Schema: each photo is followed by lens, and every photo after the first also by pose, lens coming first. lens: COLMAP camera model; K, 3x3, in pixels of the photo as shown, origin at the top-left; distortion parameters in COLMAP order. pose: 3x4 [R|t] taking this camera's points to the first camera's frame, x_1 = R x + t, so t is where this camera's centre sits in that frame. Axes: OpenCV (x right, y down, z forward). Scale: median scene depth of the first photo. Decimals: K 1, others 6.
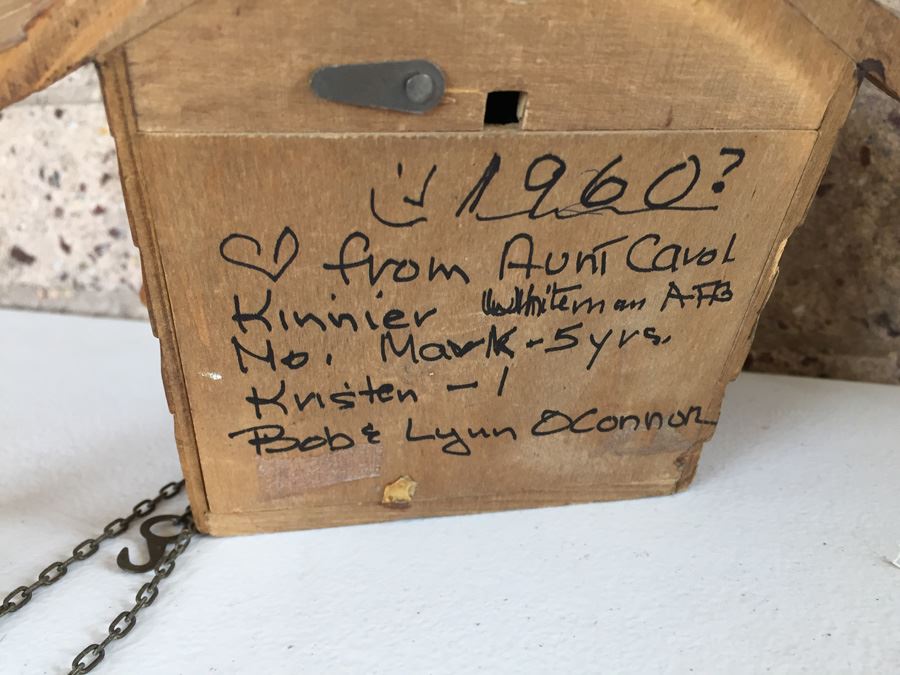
lens RADIAL K [[797.6, 0, 450.0], [0, 797.6, 337.5], [0, 0, 1]] dist [0.035155, -0.085865]
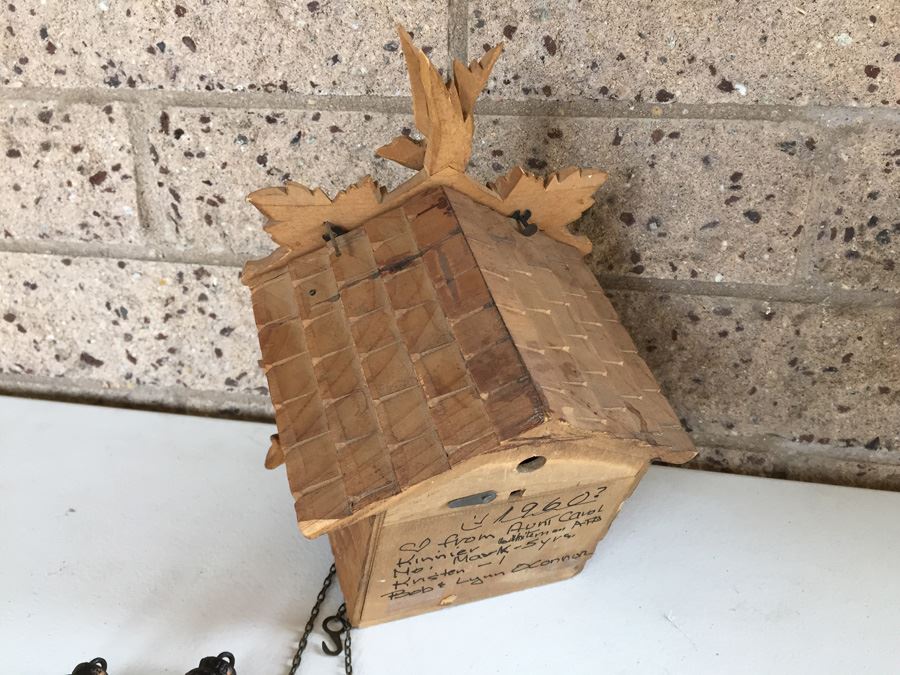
lens RADIAL K [[774.0, 0, 450.0], [0, 774.0, 337.5], [0, 0, 1]] dist [0.034759, -0.011351]
pose [[0.987027, -0.044566, 0.154244, -0.211961], [0.020399, 0.987727, 0.154850, -0.495570], [-0.159252, -0.149695, 0.975823, -0.548338]]
